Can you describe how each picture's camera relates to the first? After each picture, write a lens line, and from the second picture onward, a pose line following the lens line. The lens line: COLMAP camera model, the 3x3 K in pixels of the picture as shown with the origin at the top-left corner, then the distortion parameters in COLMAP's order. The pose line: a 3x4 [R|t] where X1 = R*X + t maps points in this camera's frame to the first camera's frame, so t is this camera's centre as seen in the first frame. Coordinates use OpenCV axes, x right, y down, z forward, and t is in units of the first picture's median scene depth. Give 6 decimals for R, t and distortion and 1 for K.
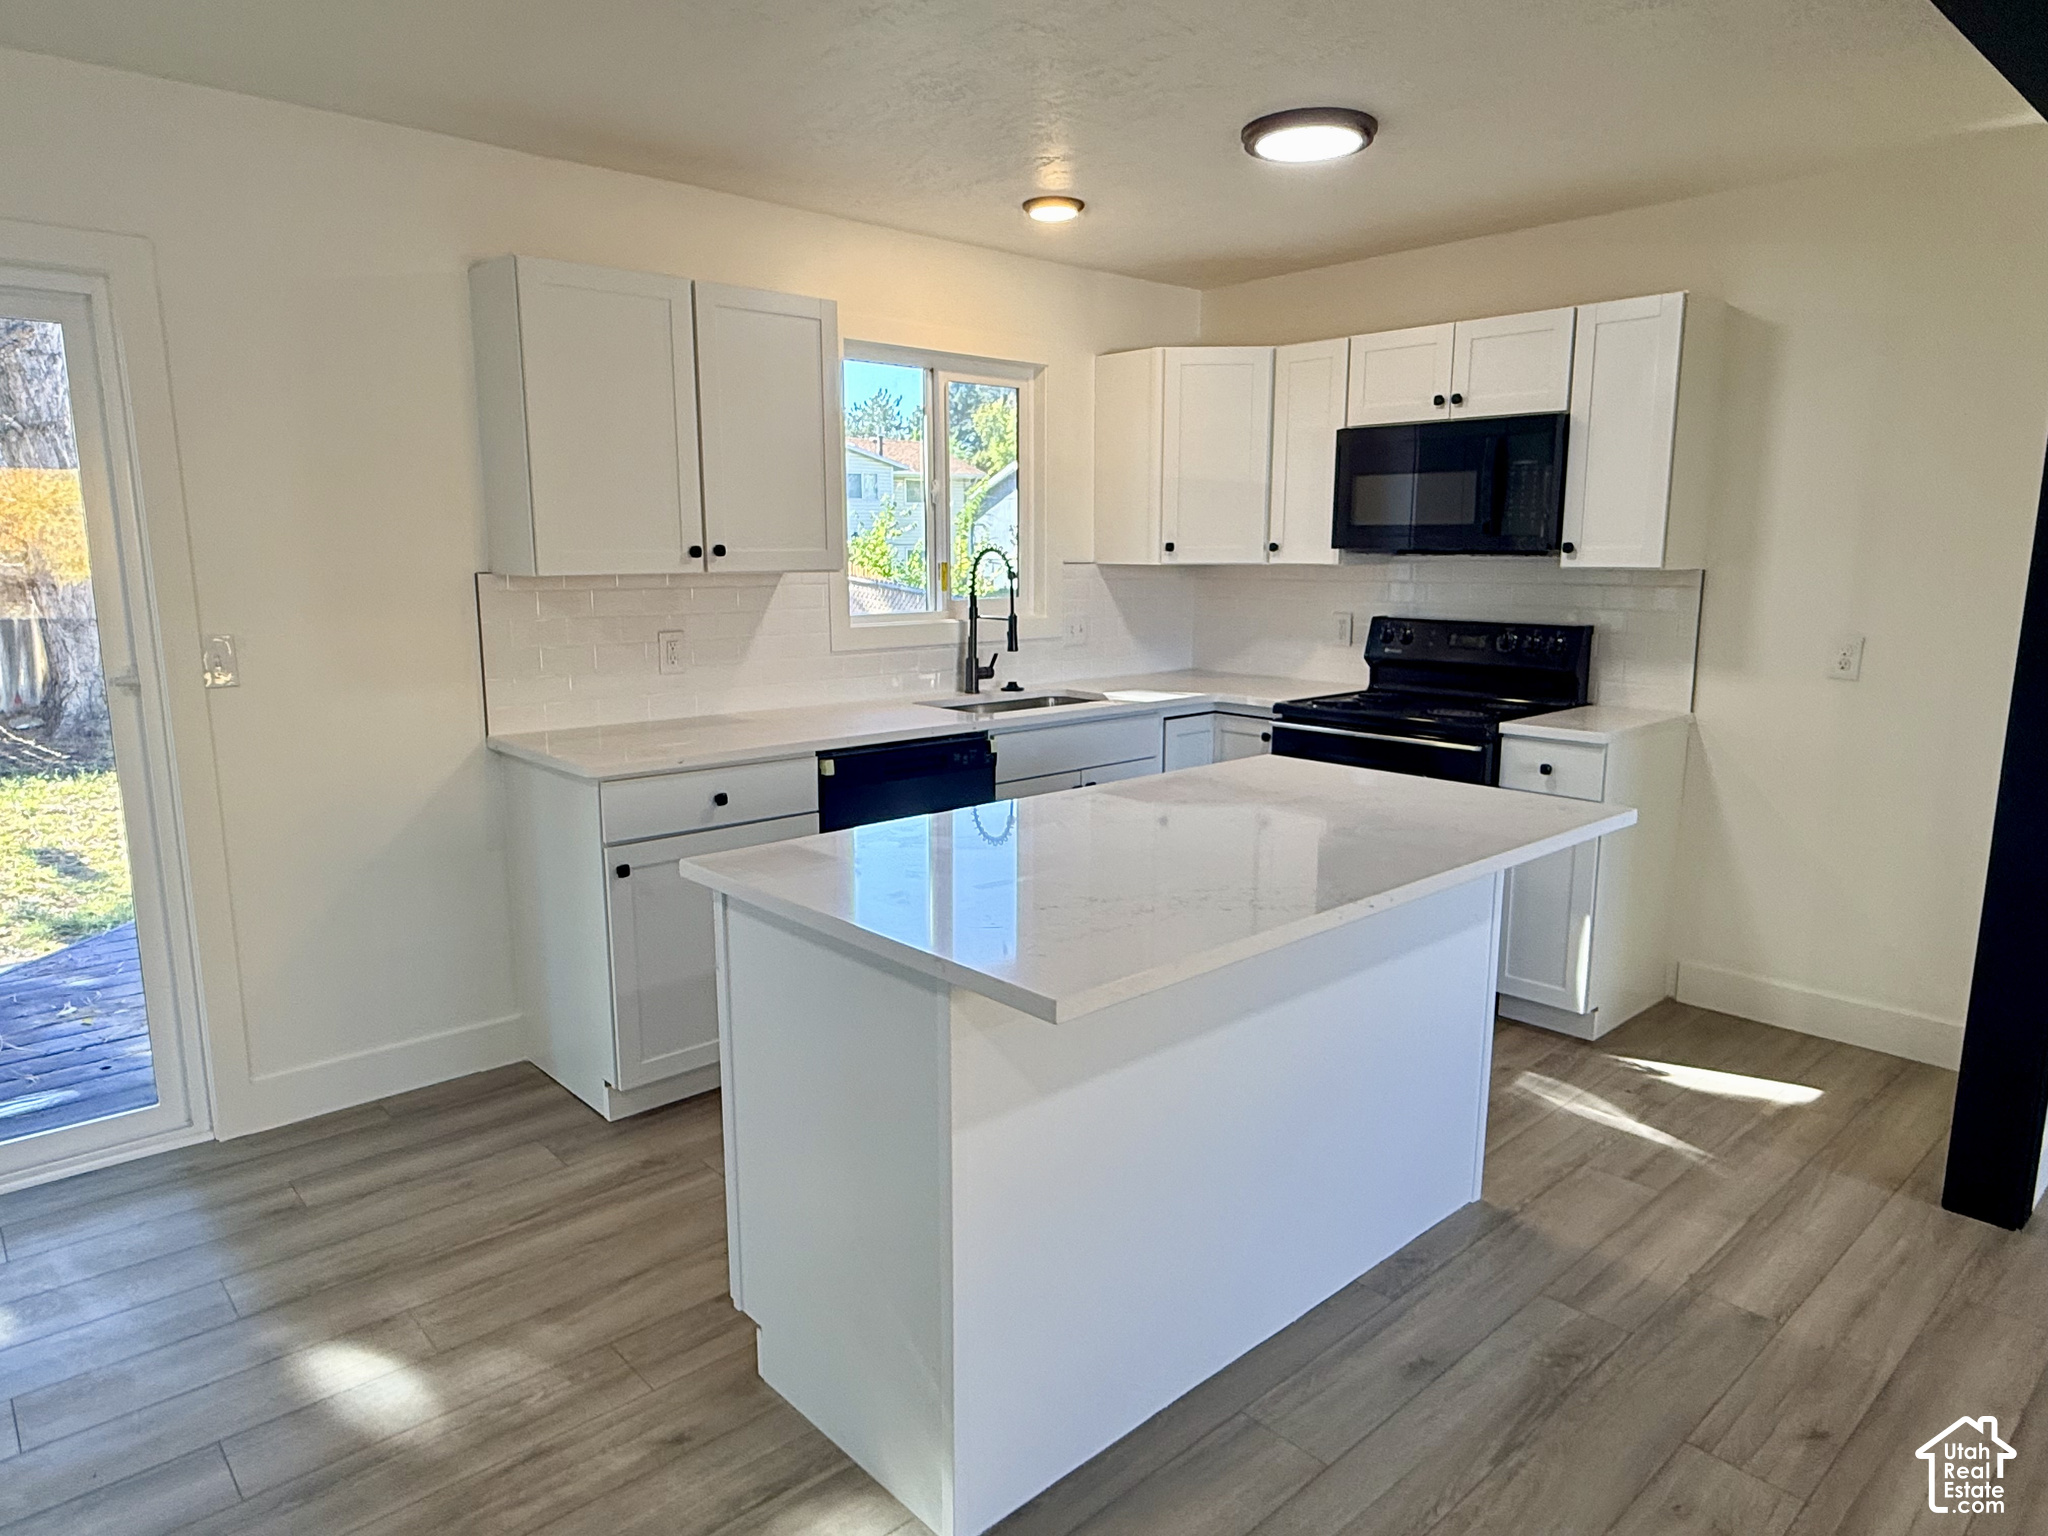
lens RADIAL K [[1268.4, 0, 1013.6], [0, 1268.4, 771.2], [0, 0, 1]] dist [-0.000341, -0.000443]
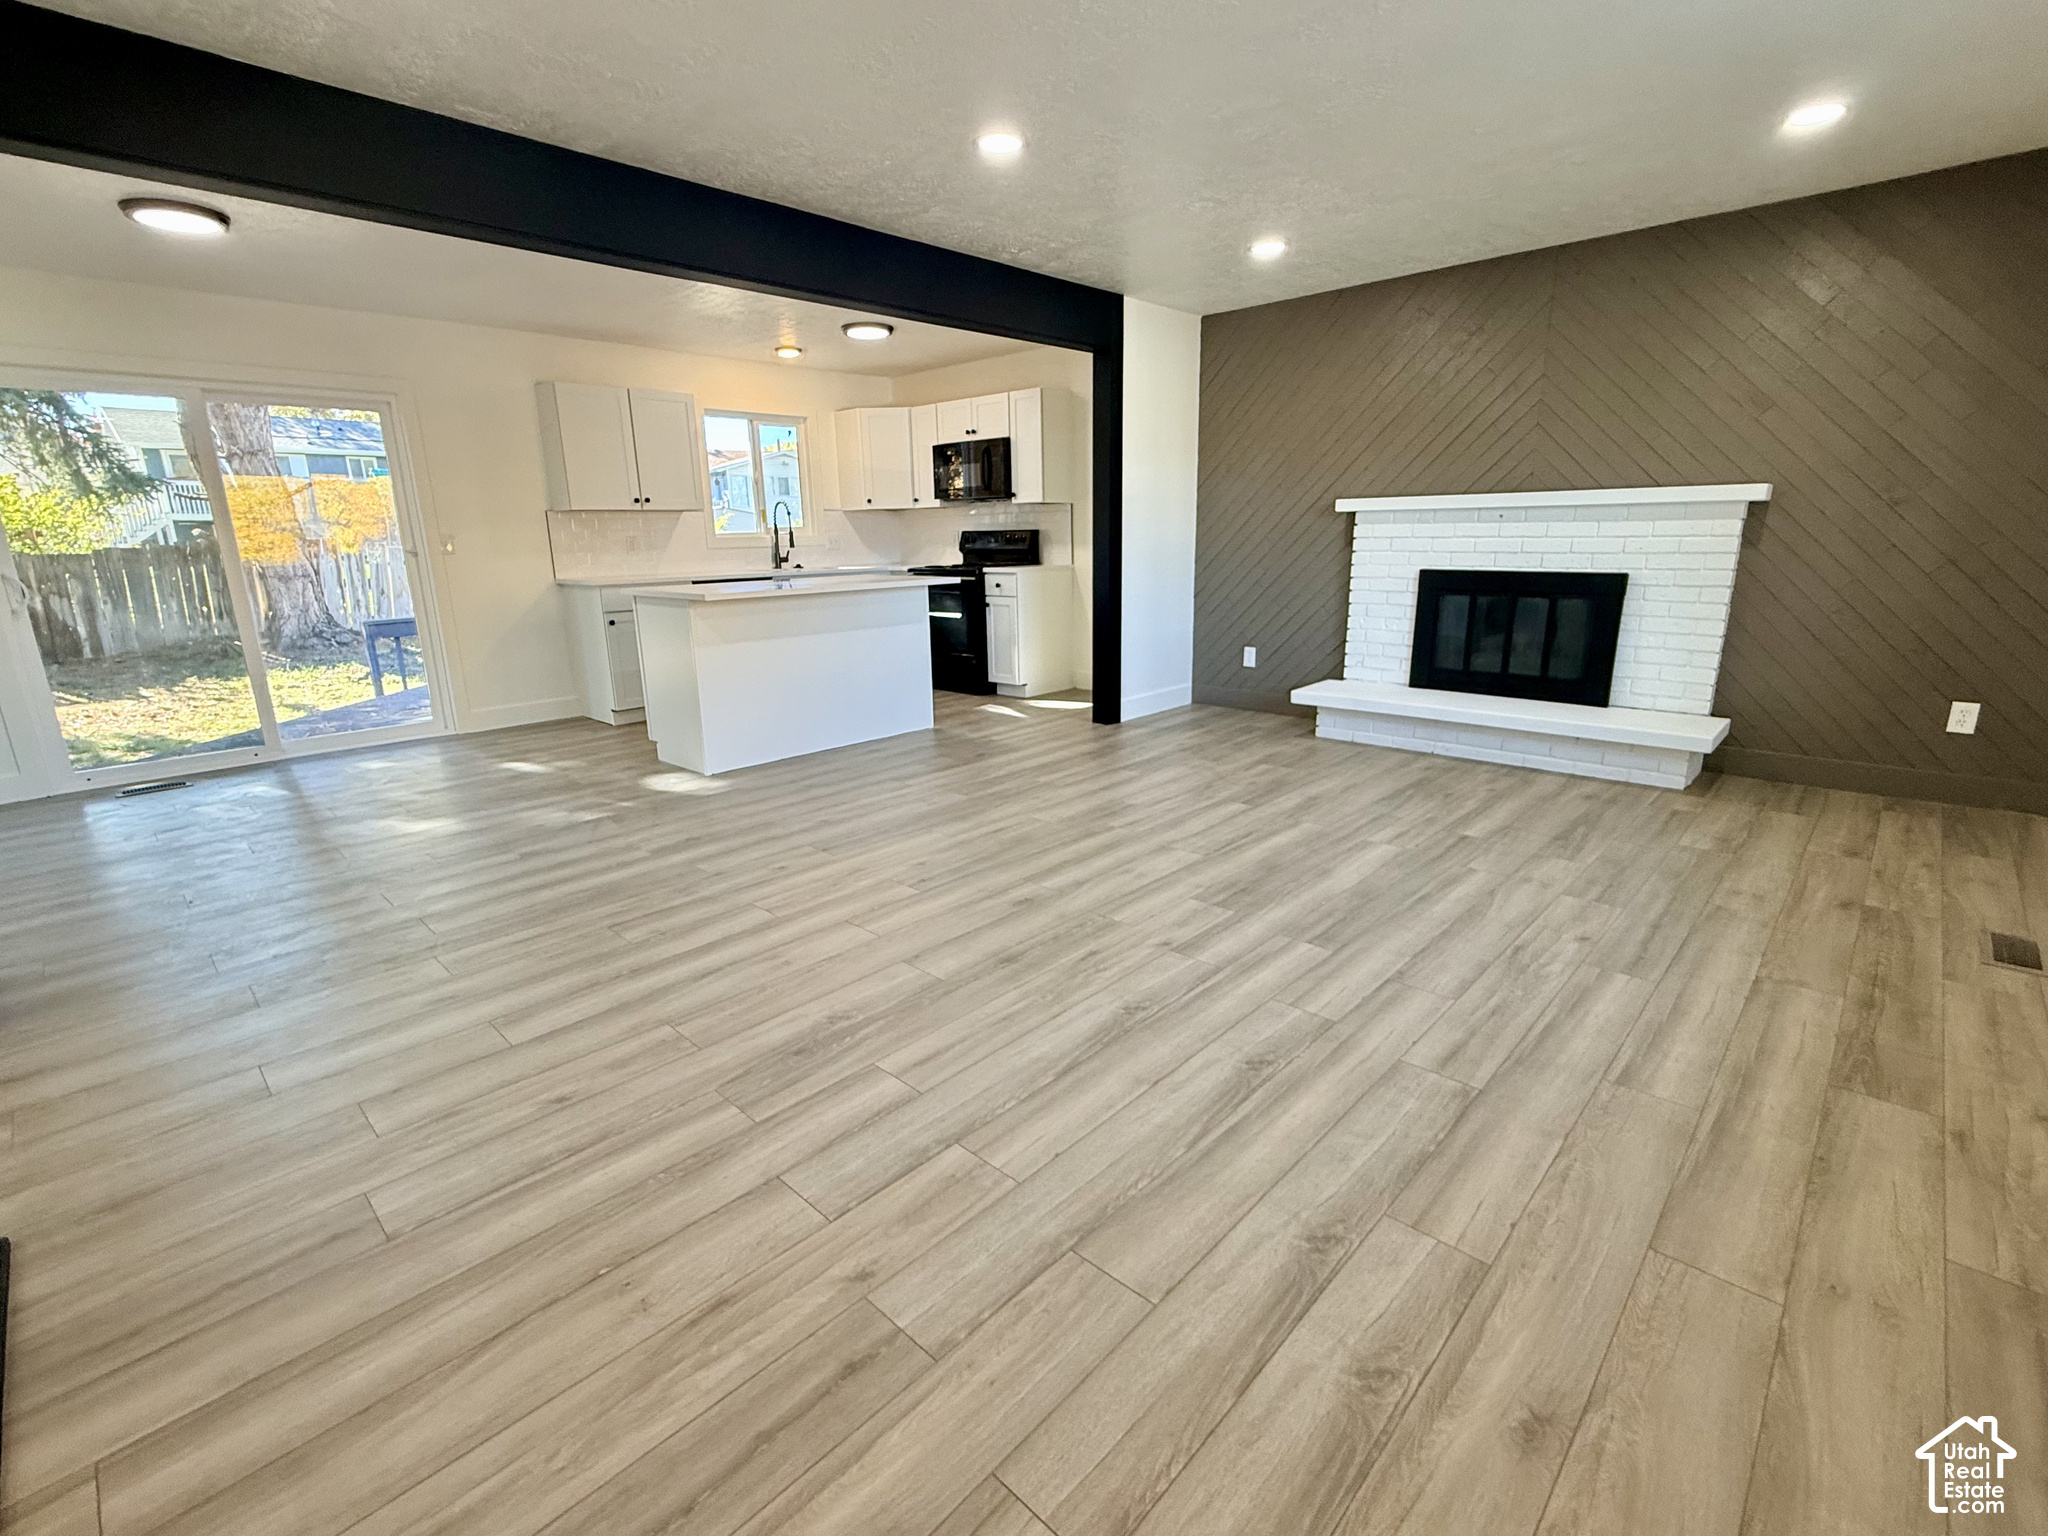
lens RADIAL K [[923.0, 0, 1020.5], [0, 923.0, 766.3], [0, 0, 1]] dist [-0.000663, 0.000154]
pose [[0.996981, -0.037161, 0.068171, 0.308823], [0.032128, 0.996778, 0.073495, 0.206288], [-0.070683, -0.071083, 0.994963, -0.769717]]
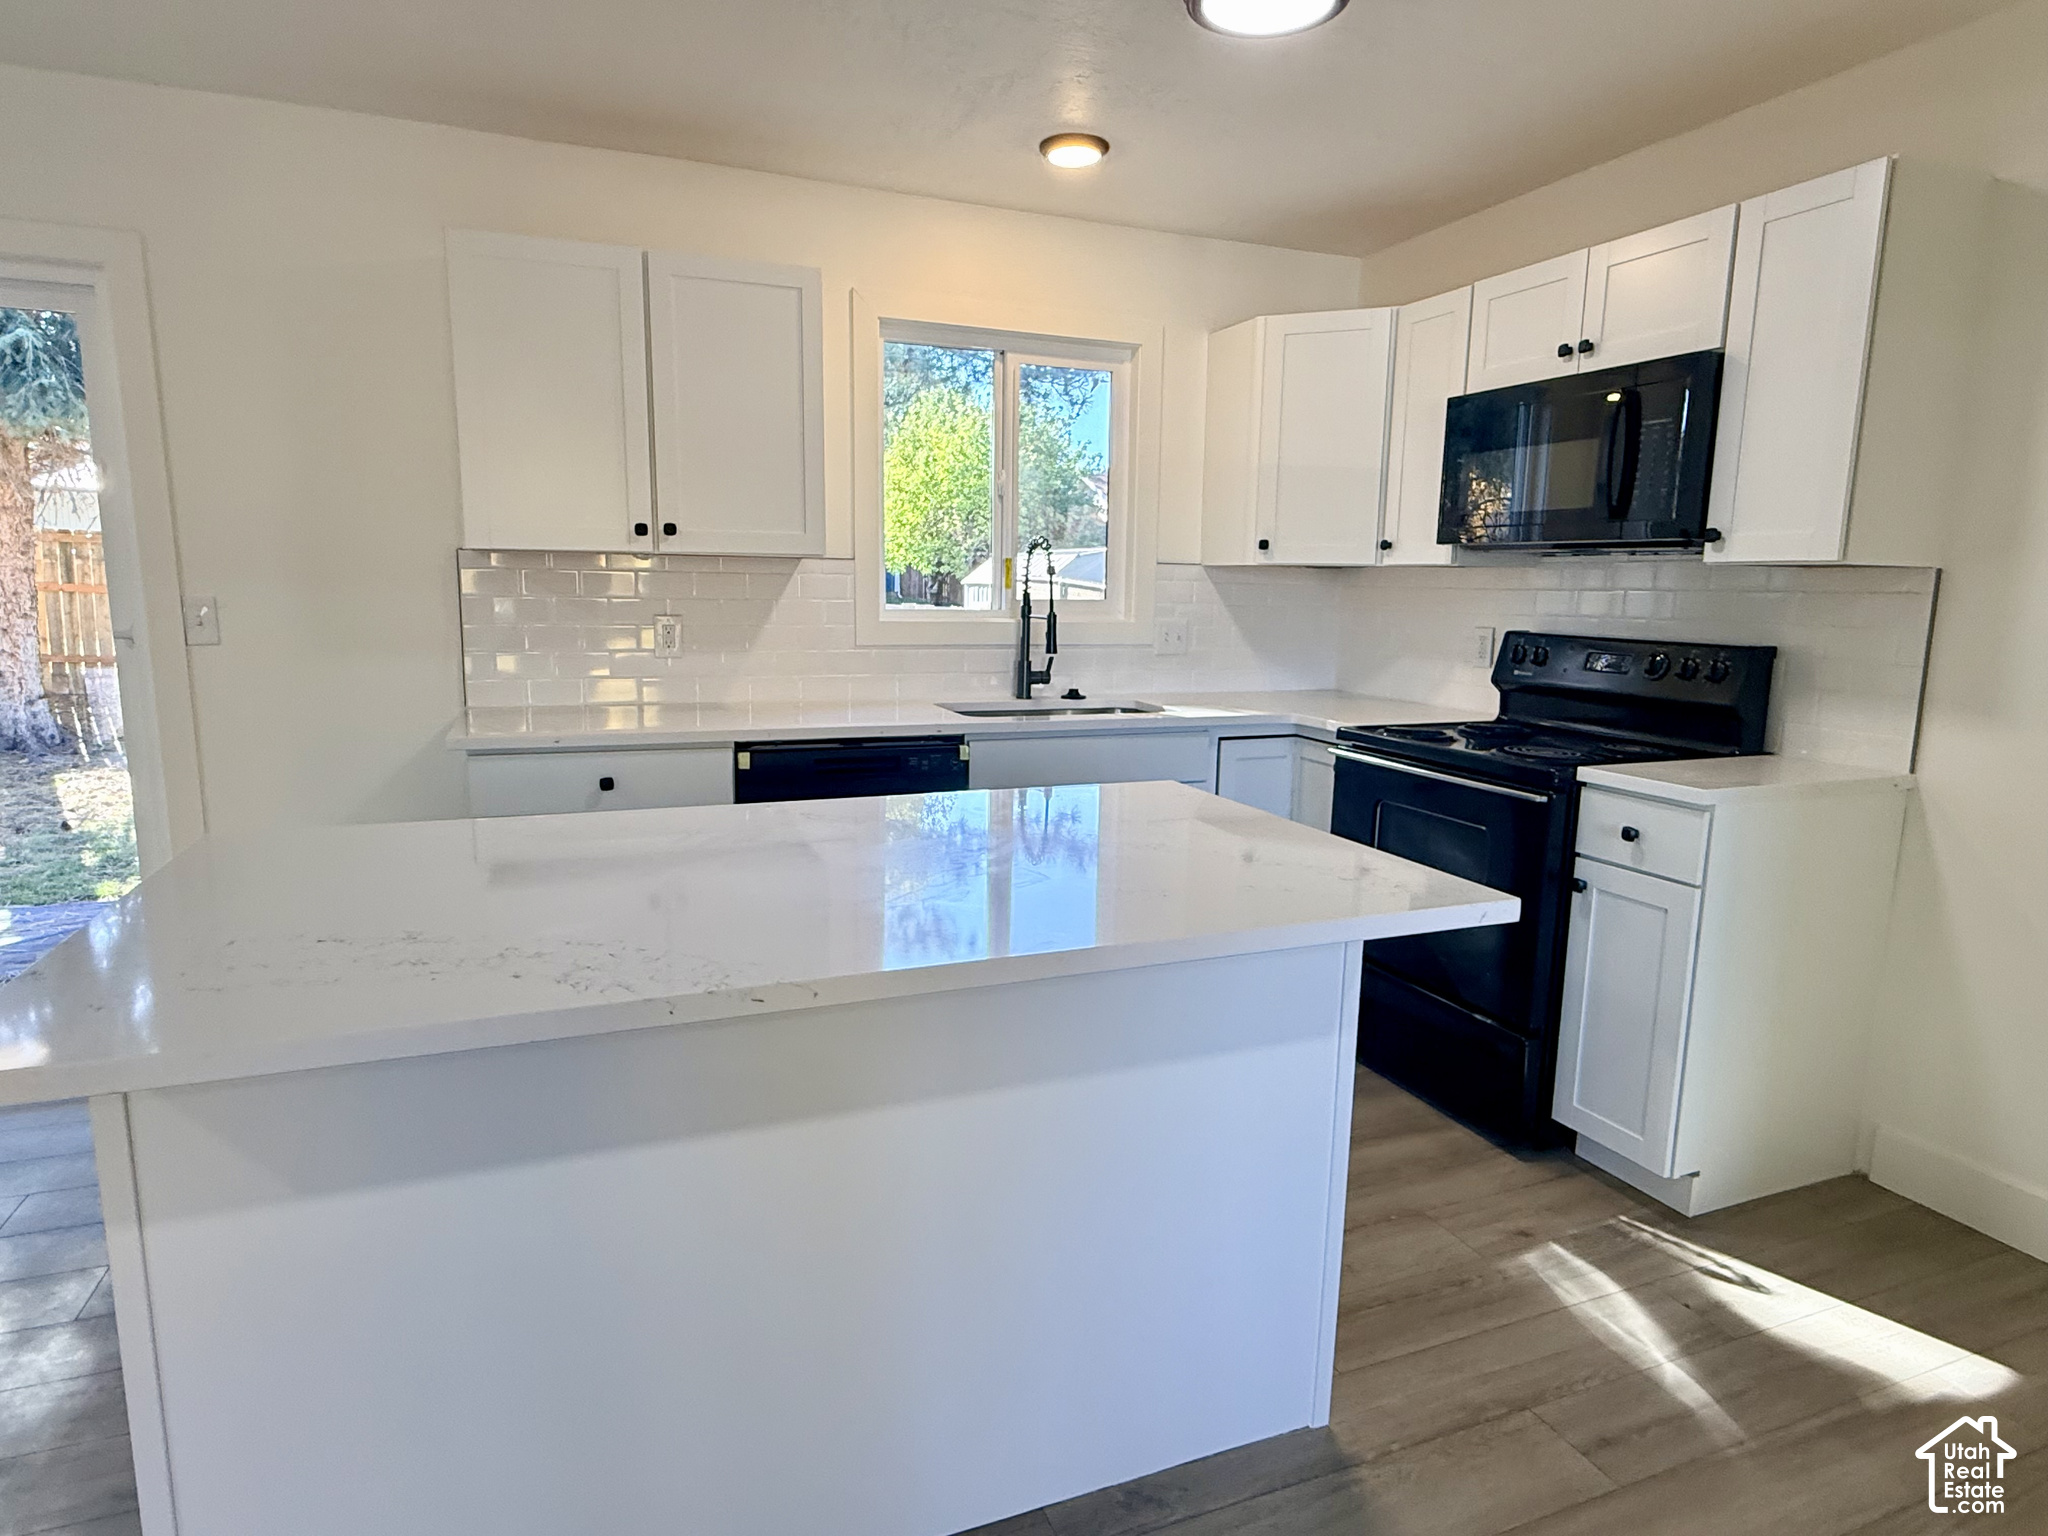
lens RADIAL K [[1152.2, 0, 1012.0], [0, 1152.2, 769.0], [0, 0, 1]] dist [-0.001717, -0.001062]
pose [[0.937636, 0.072743, -0.339922, 0.290216], [-0.077684, 0.996978, -0.000928, -0.010096], [0.338827, 0.027277, 0.940453, 0.240153]]
